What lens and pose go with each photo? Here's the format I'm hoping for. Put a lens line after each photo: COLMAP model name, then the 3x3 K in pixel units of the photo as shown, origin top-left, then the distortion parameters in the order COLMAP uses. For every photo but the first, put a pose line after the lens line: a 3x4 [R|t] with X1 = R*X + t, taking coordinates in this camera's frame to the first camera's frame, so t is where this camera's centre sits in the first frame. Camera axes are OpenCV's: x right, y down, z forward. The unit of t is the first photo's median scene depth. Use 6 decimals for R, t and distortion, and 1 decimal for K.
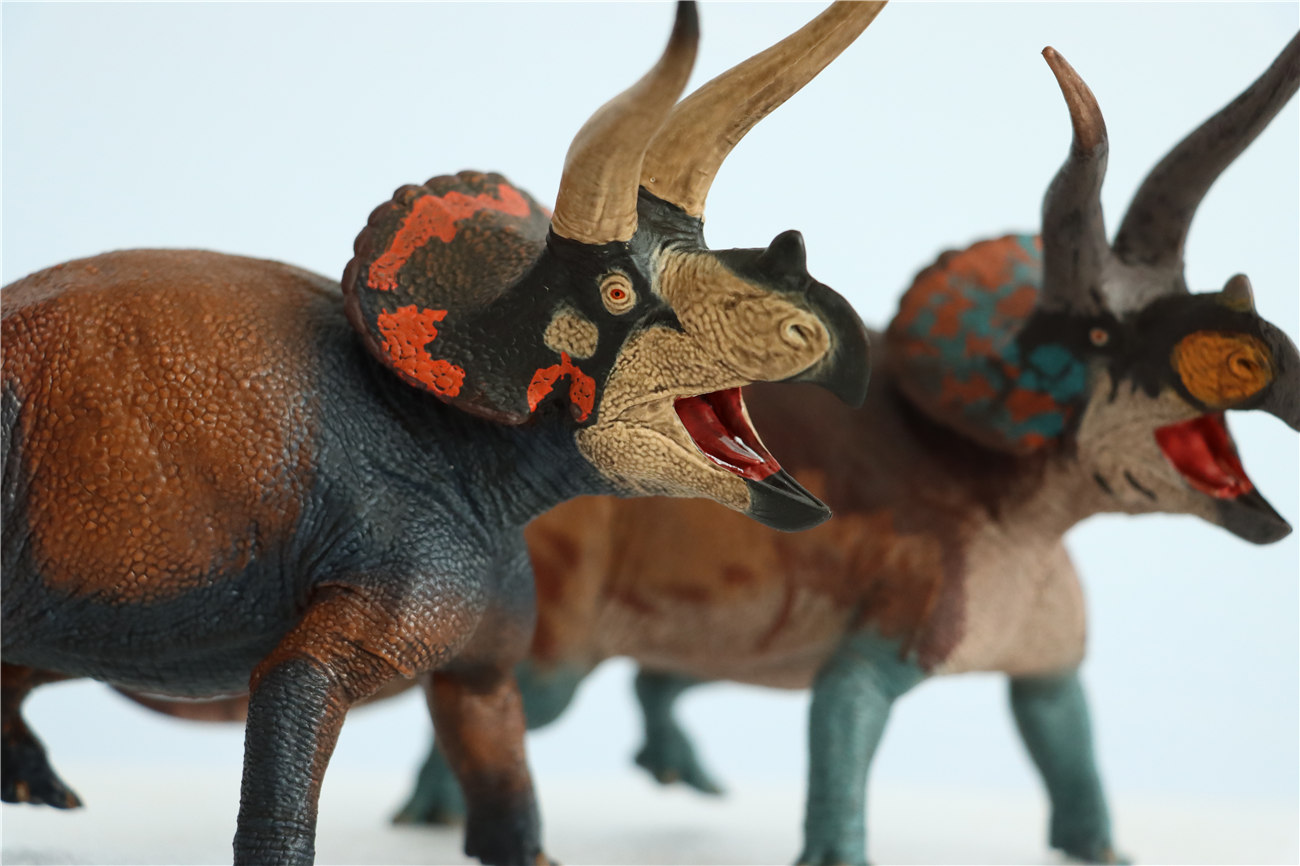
lens RADIAL K [[2900.1, 0, 644.2], [0, 2900.1, 458.4], [0, 0, 1]] dist [0.142513, 0.000000]
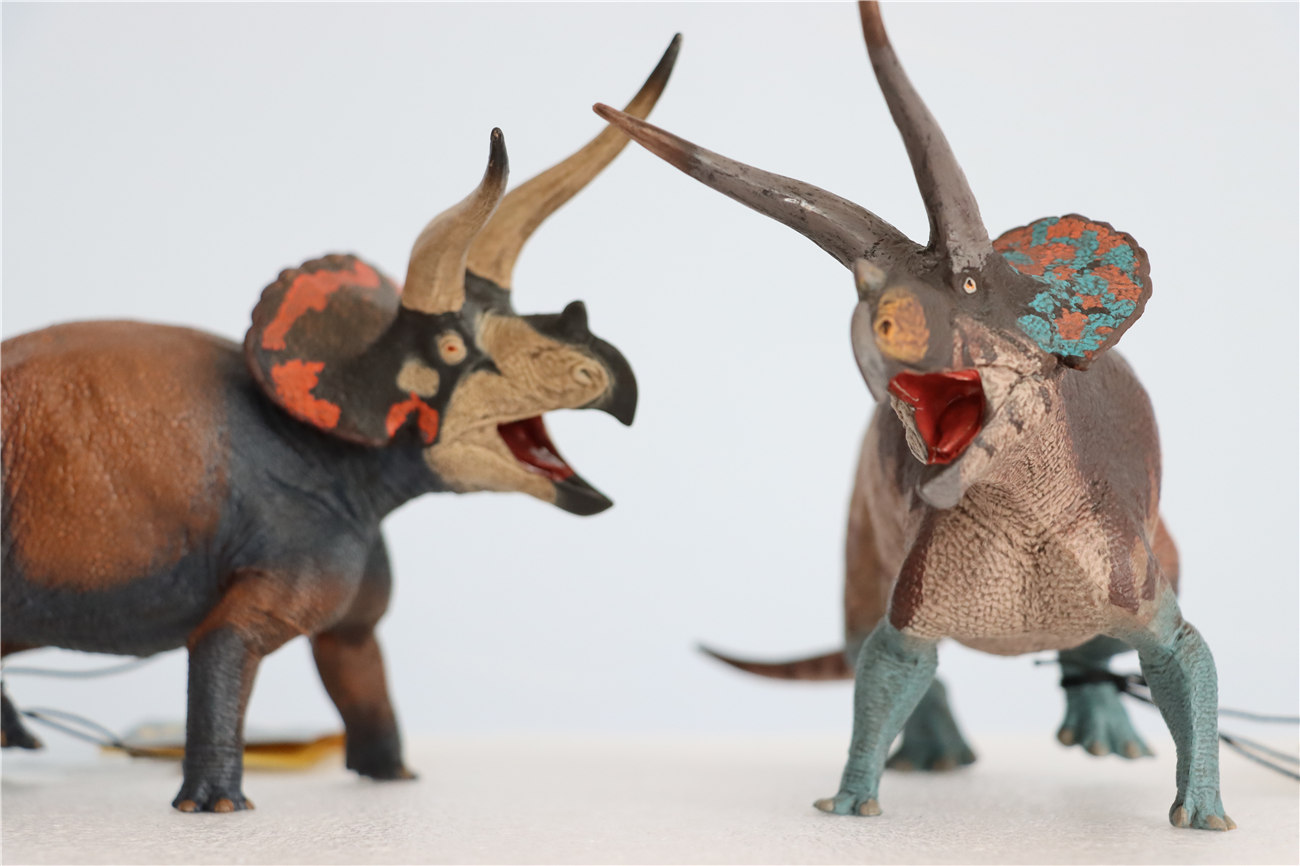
lens RADIAL K [[2900.1, 0, 669.9], [0, 2900.1, 461.2], [0, 0, 1]] dist [0.142513, 0.000000]
pose [[0.995589, -0.040419, 0.084670, -0.023992], [0.038705, 0.999013, 0.021781, -0.028745], [-0.085466, -0.018407, 0.996171, -0.358320]]
